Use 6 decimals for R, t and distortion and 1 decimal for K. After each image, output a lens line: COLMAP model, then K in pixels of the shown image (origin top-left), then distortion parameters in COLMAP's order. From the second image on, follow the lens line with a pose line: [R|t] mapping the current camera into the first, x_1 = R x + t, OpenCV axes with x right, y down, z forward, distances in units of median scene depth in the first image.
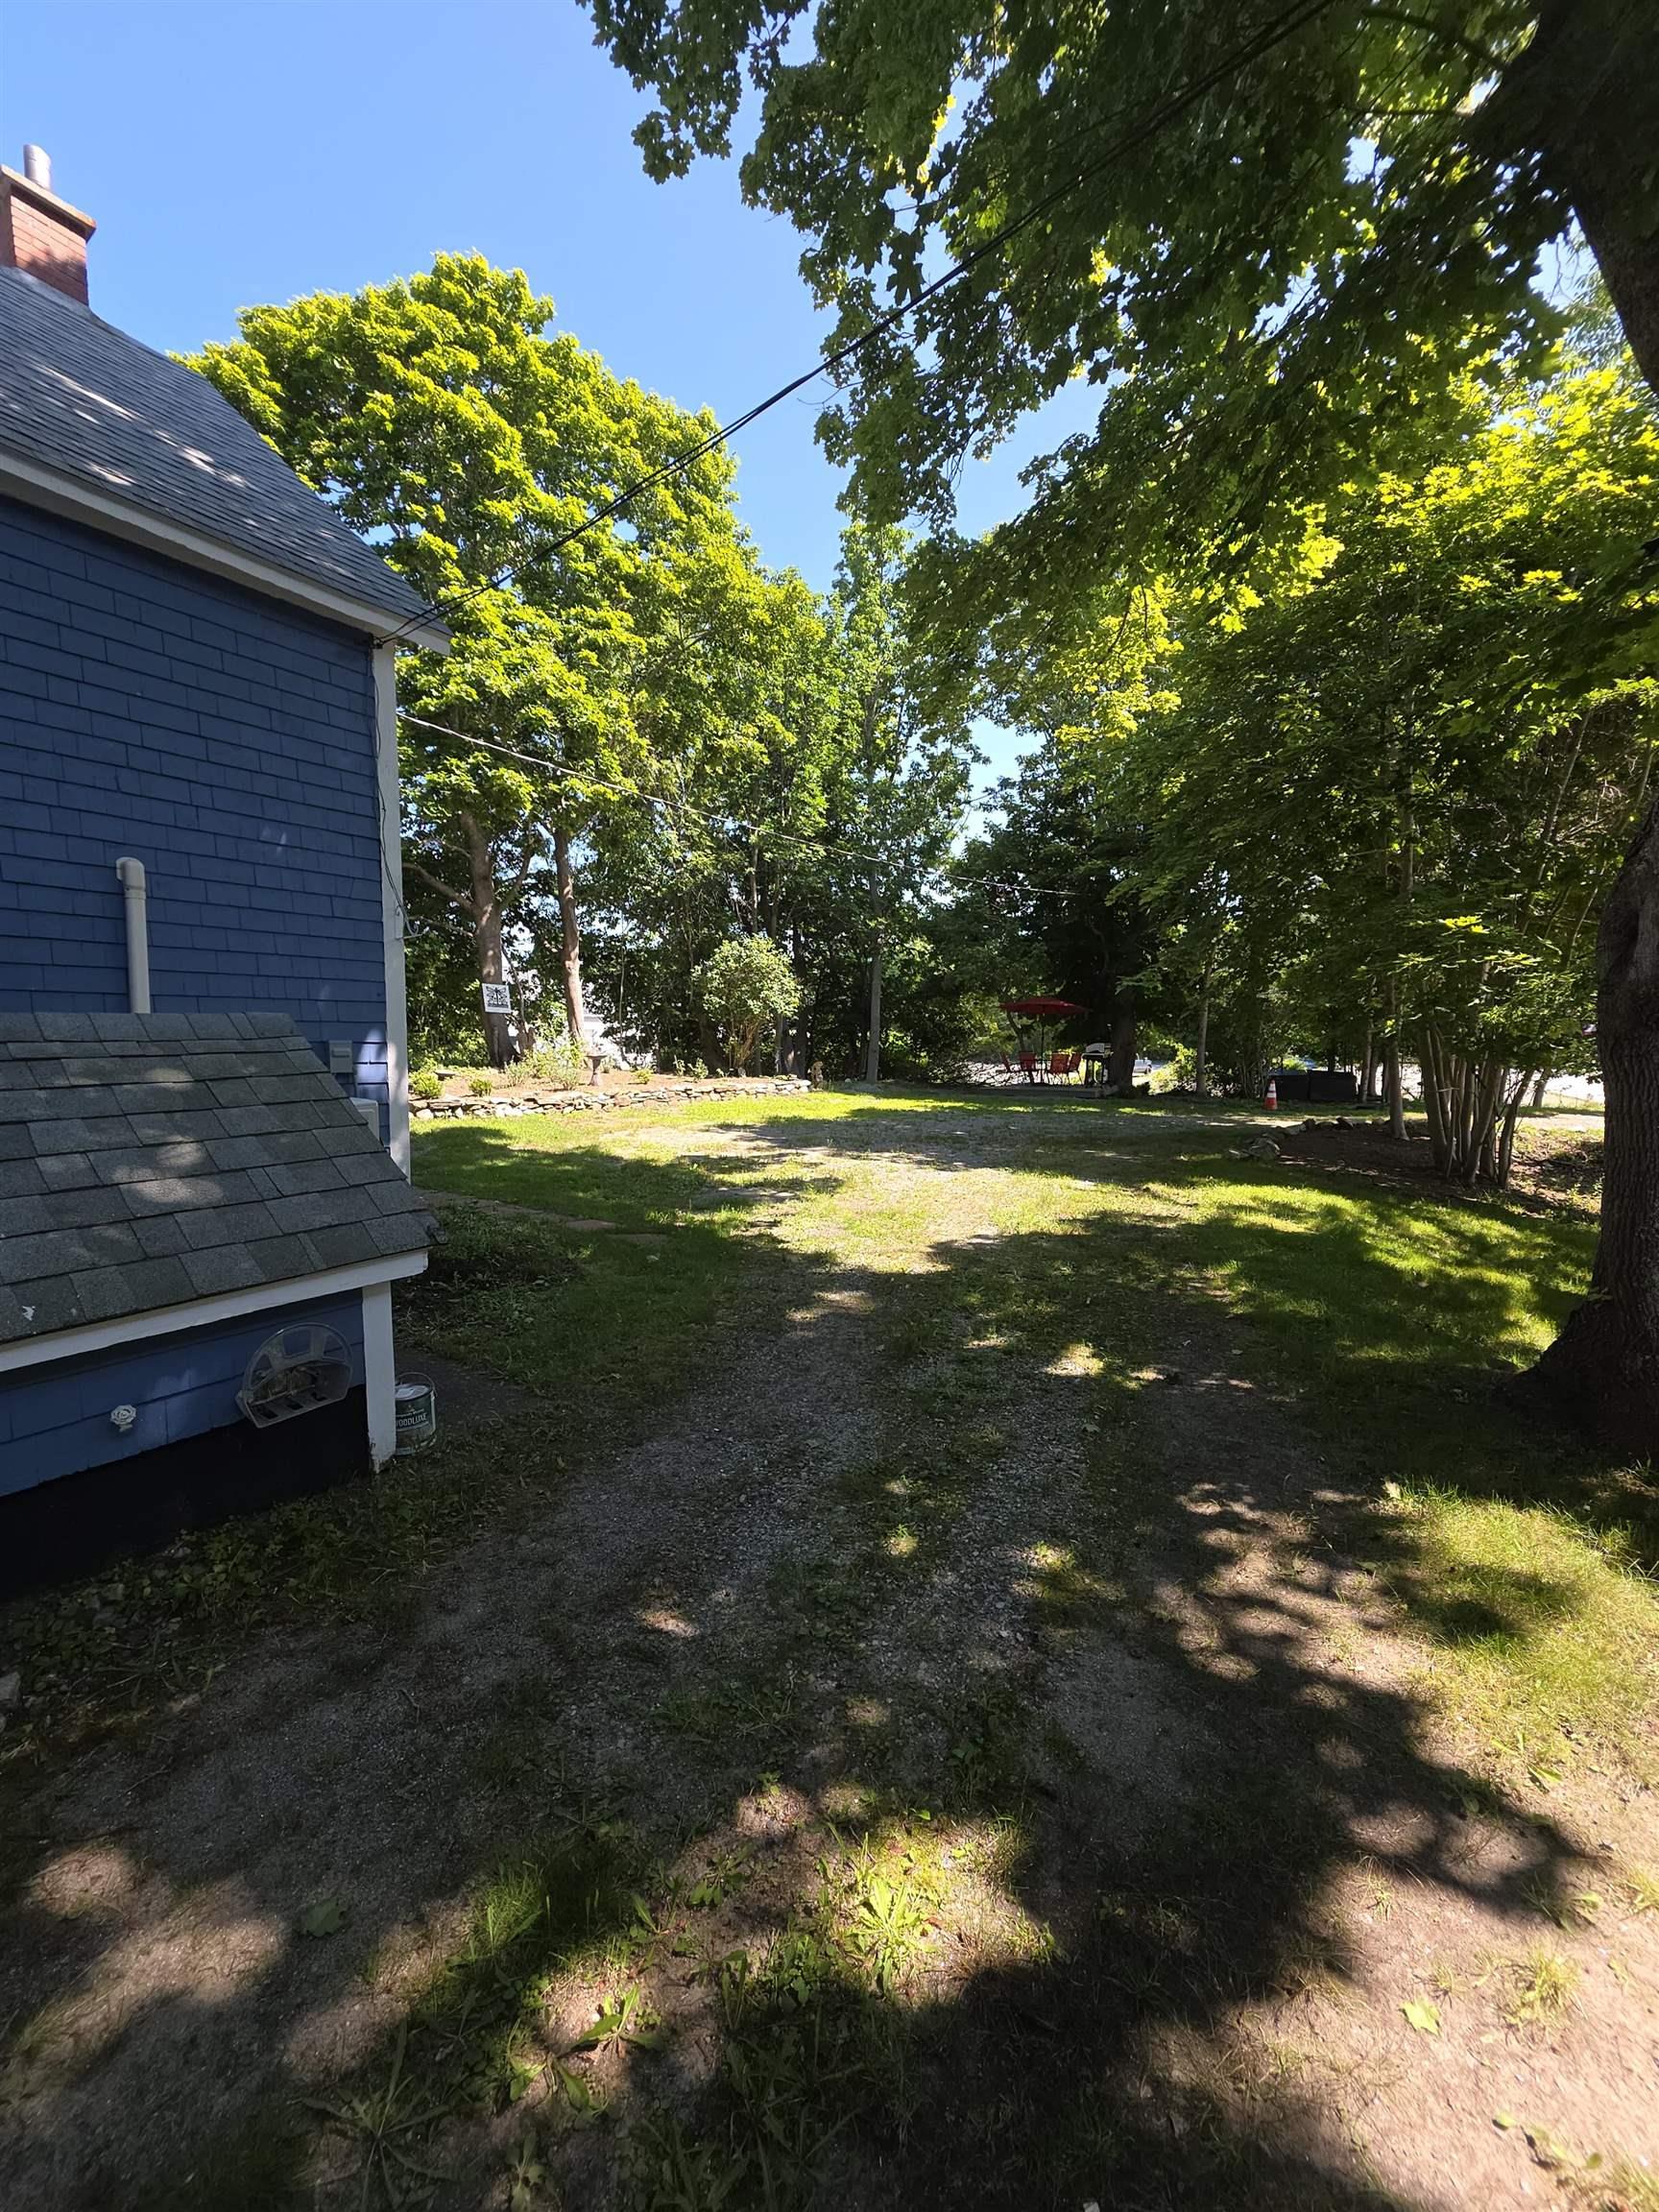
lens RADIAL K [[883.9, 0, 832.9], [0, 883.9, 1092.3], [0, 0, 1]] dist [0.017582, 0.000072]
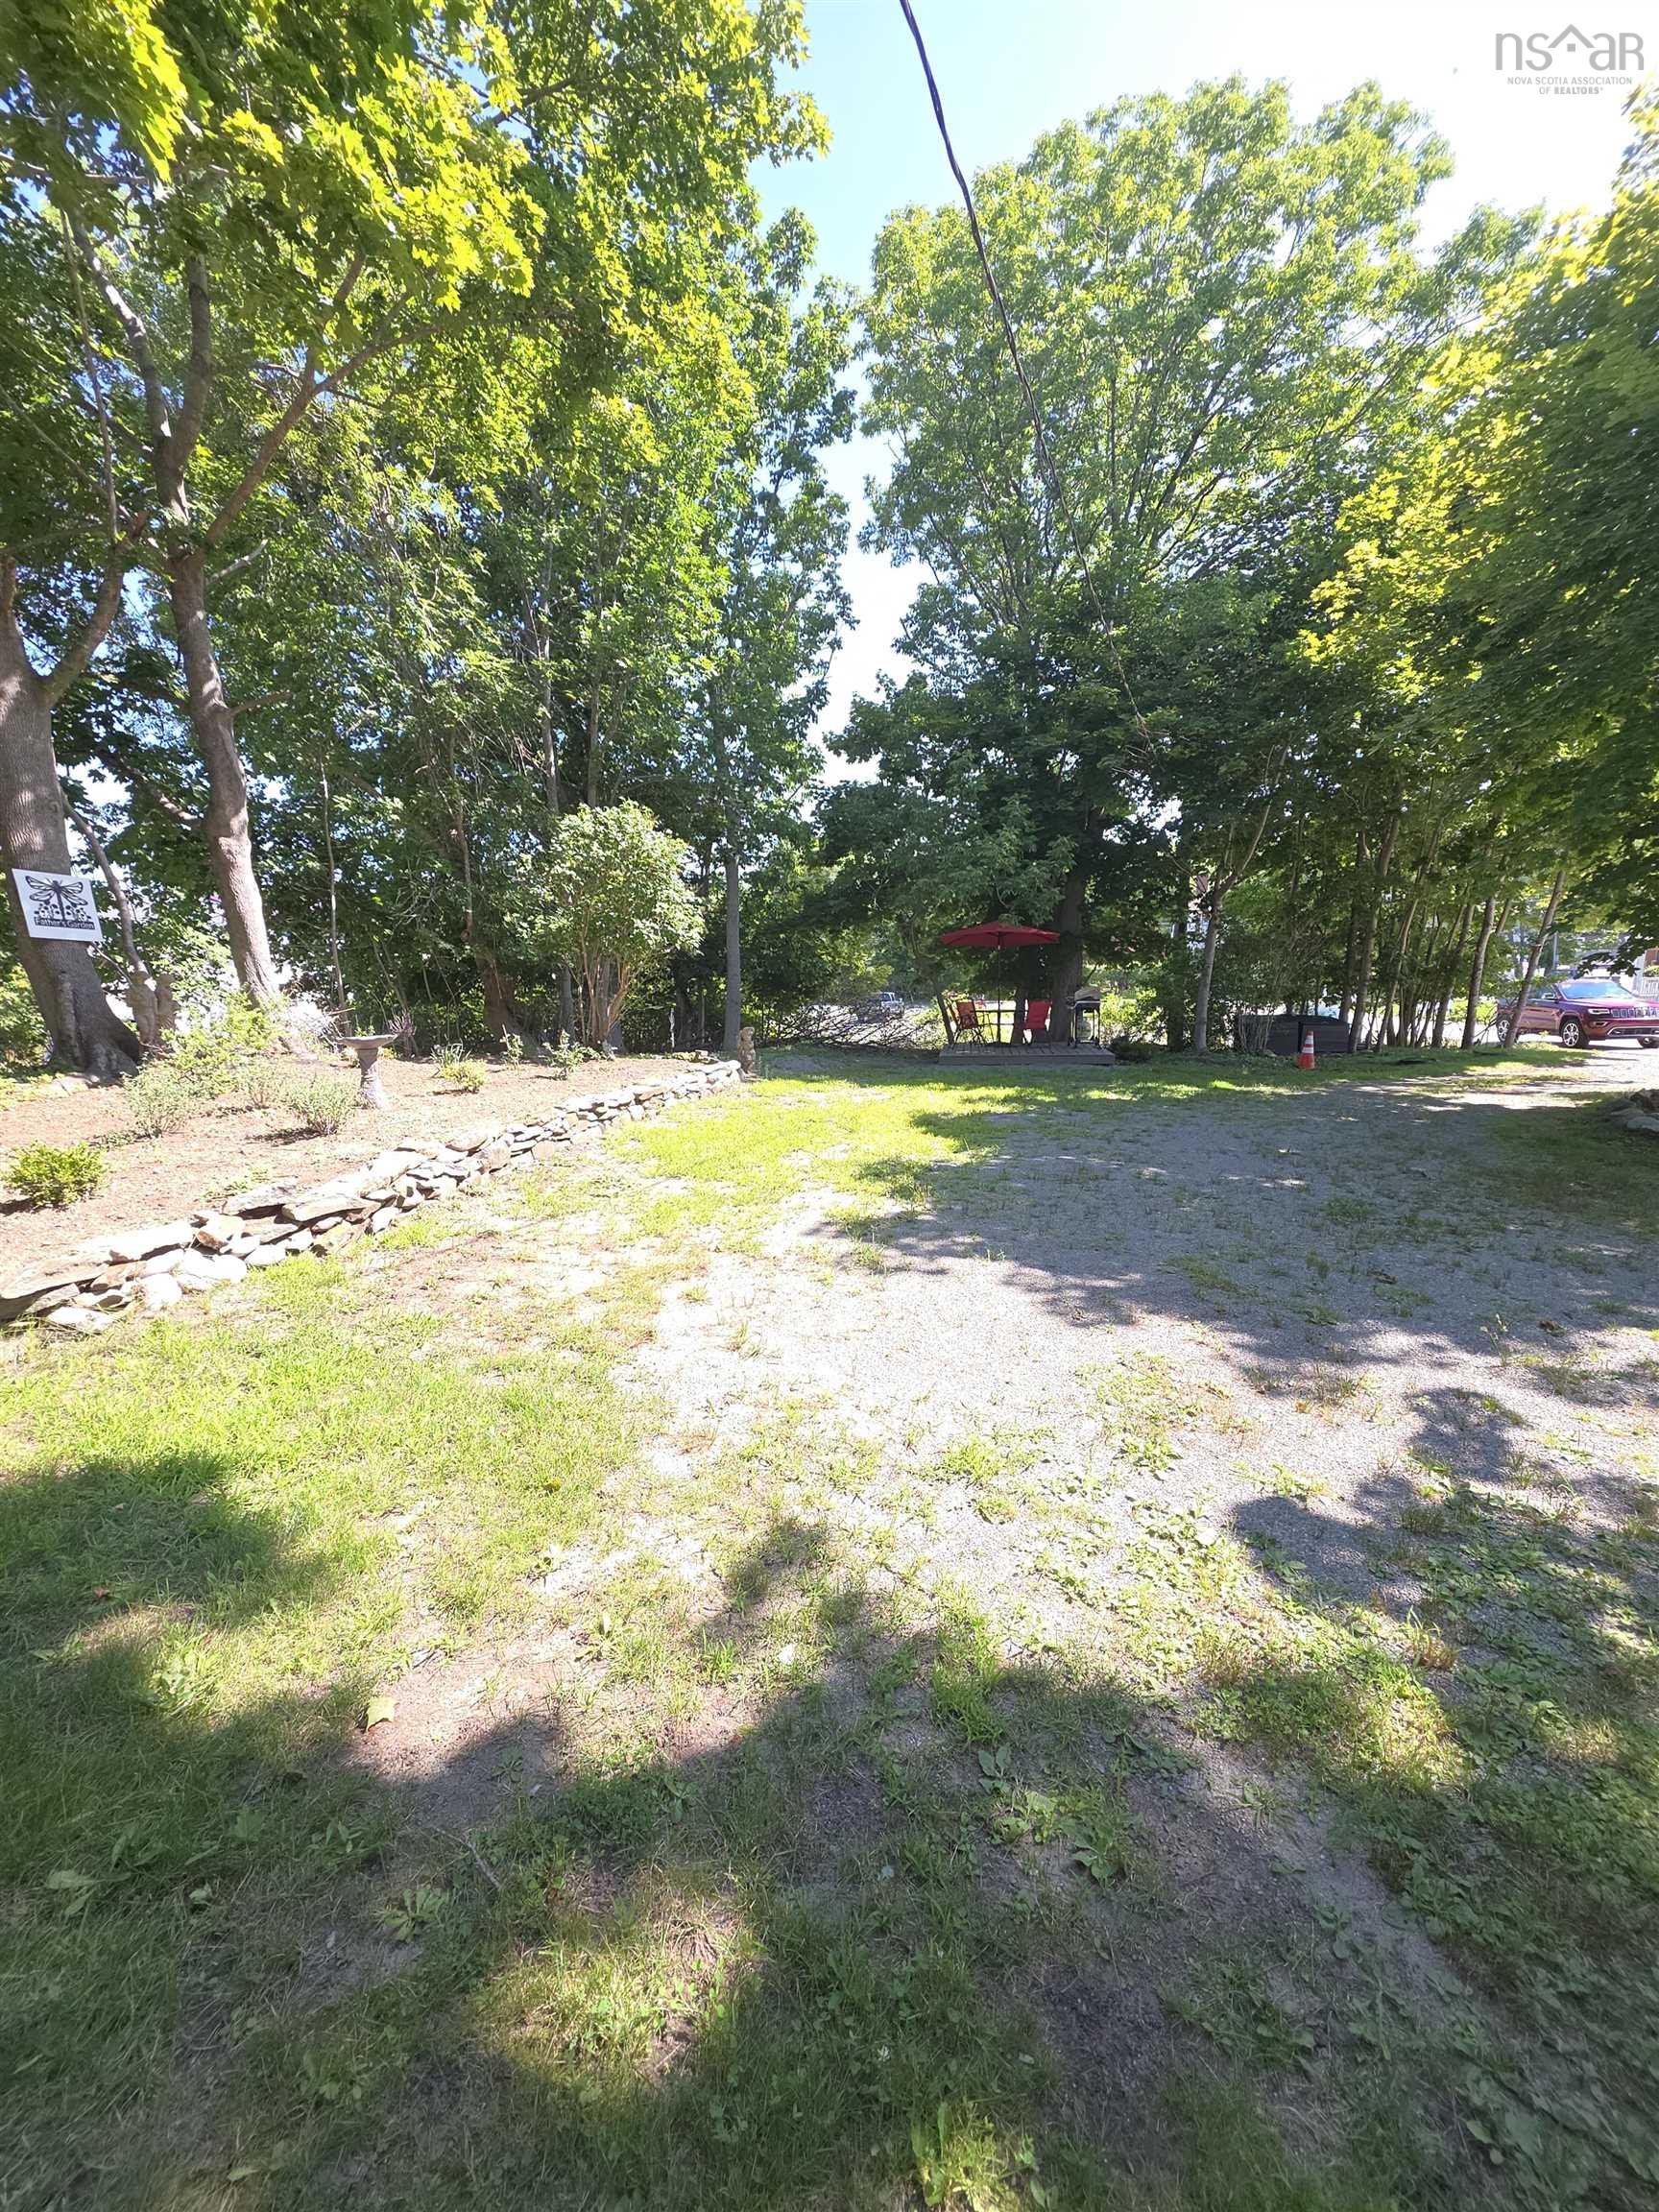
lens RADIAL K [[883.9, 0, 832.9], [0, 883.9, 1092.3], [0, 0, 1]] dist [0.017582, 0.000072]
pose [[0.933788, -0.060010, 0.352758, -0.166573], [0.035855, 0.996567, 0.074621, -0.031456], [-0.356025, -0.057032, 0.932735, 0.405145]]
